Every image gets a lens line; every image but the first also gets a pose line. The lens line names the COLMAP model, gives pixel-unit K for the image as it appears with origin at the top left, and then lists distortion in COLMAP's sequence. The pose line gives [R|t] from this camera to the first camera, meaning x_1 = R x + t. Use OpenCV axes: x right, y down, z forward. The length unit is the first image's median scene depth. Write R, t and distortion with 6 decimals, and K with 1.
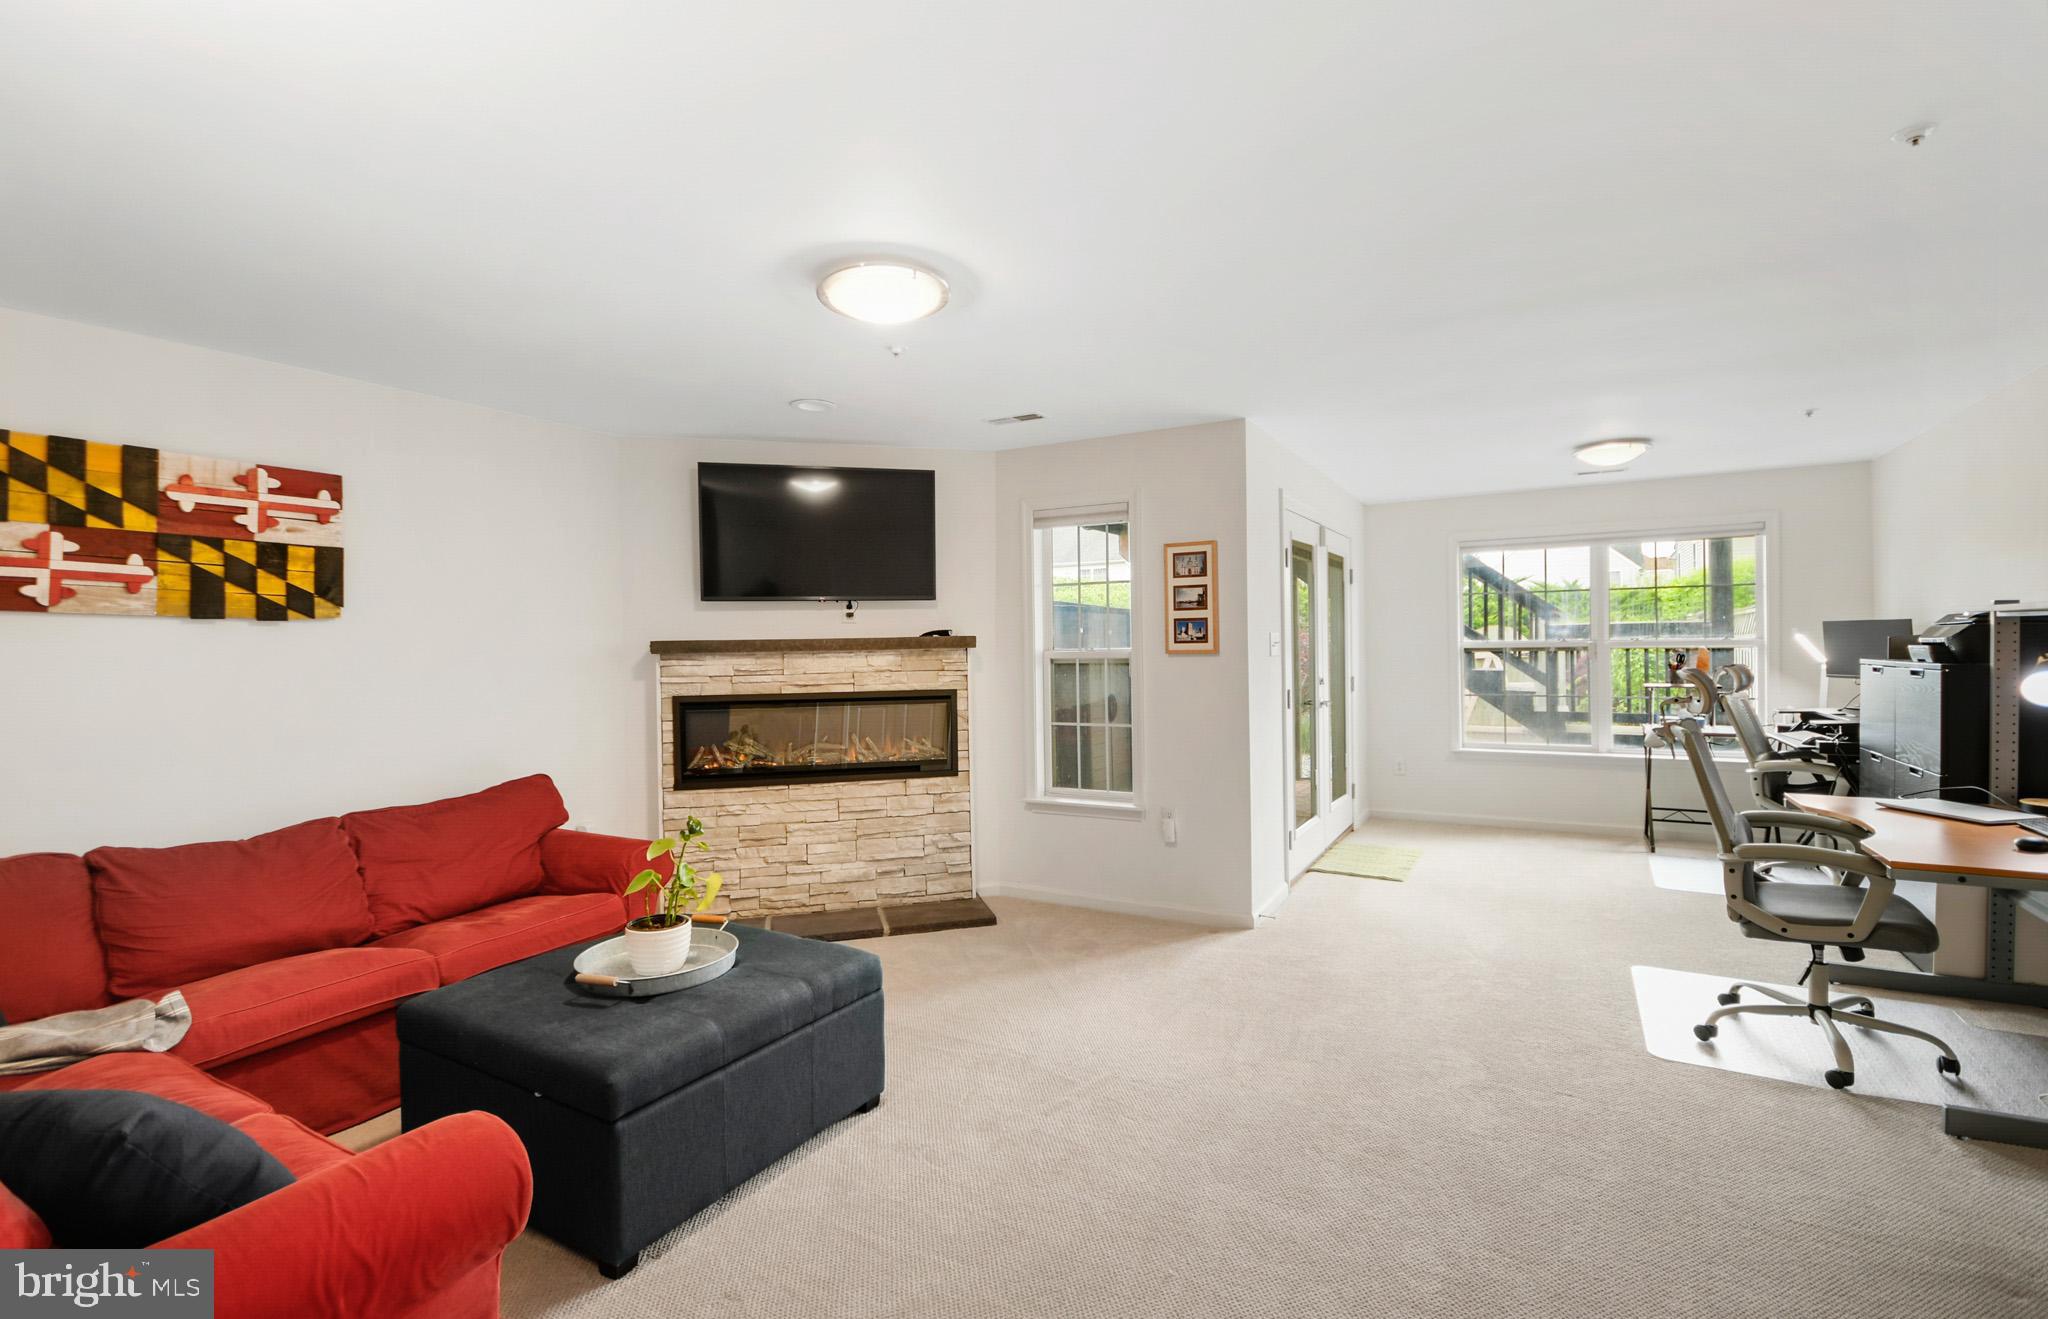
lens RADIAL K [[914.3, 0, 1026.5], [0, 914.3, 656.6], [0, 0, 1]] dist [-0.000203, 0.000518]
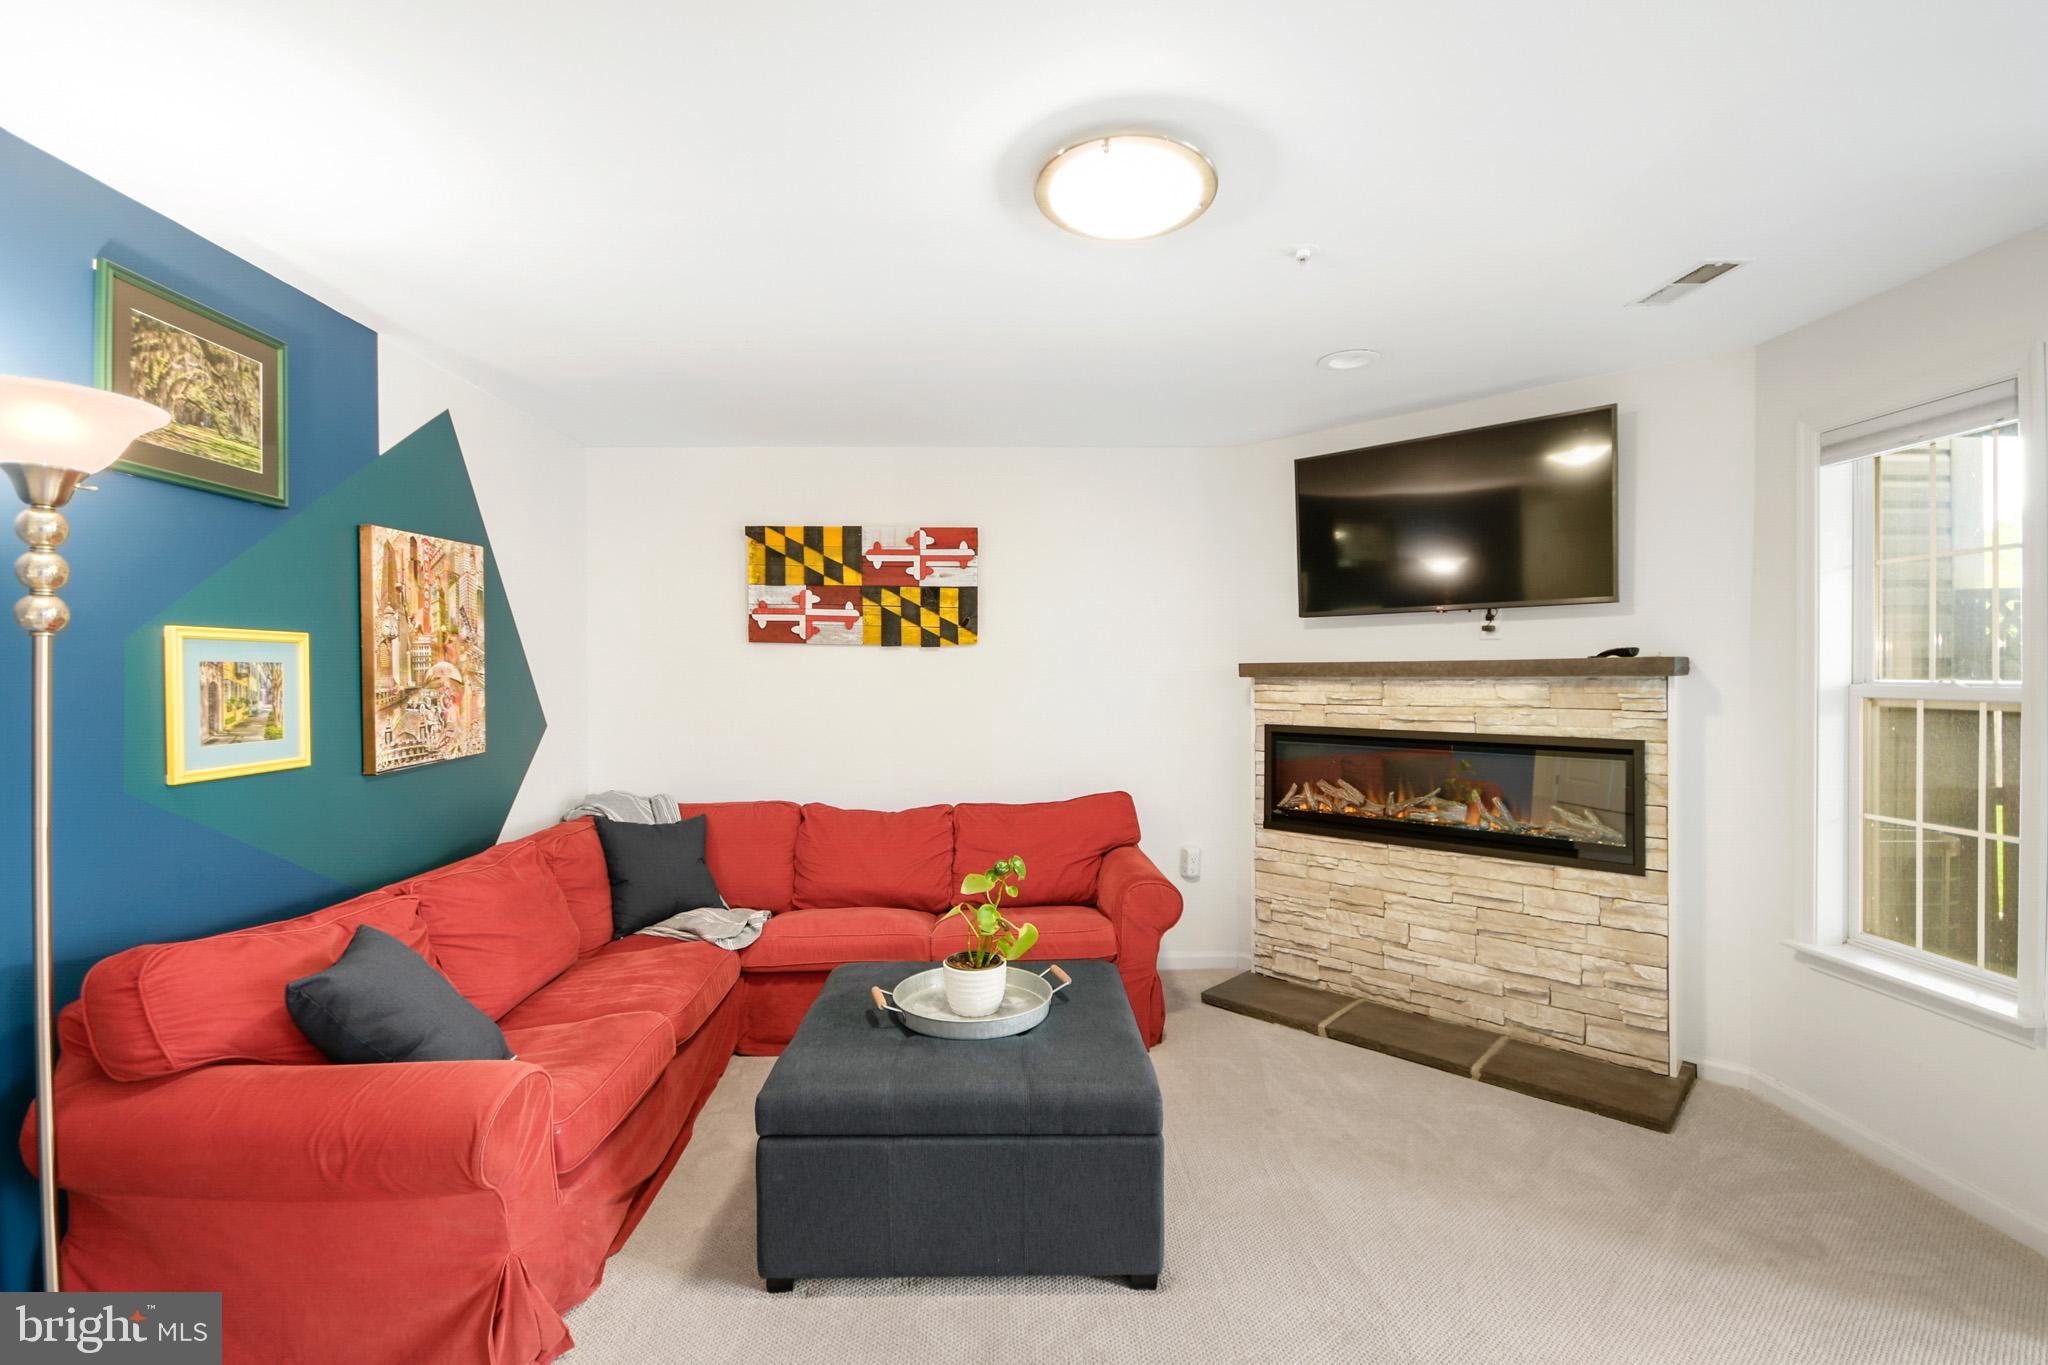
lens RADIAL K [[903.1, 0, 1024.1], [0, 903.1, 684.4], [0, 0, 1]] dist [0.014753, -0.005494]
pose [[0.529967, 0.023406, -0.847695, 0.247831], [-0.016332, 0.999715, 0.017393, -0.007849], [0.847861, 0.004627, 0.530198, 0.321795]]
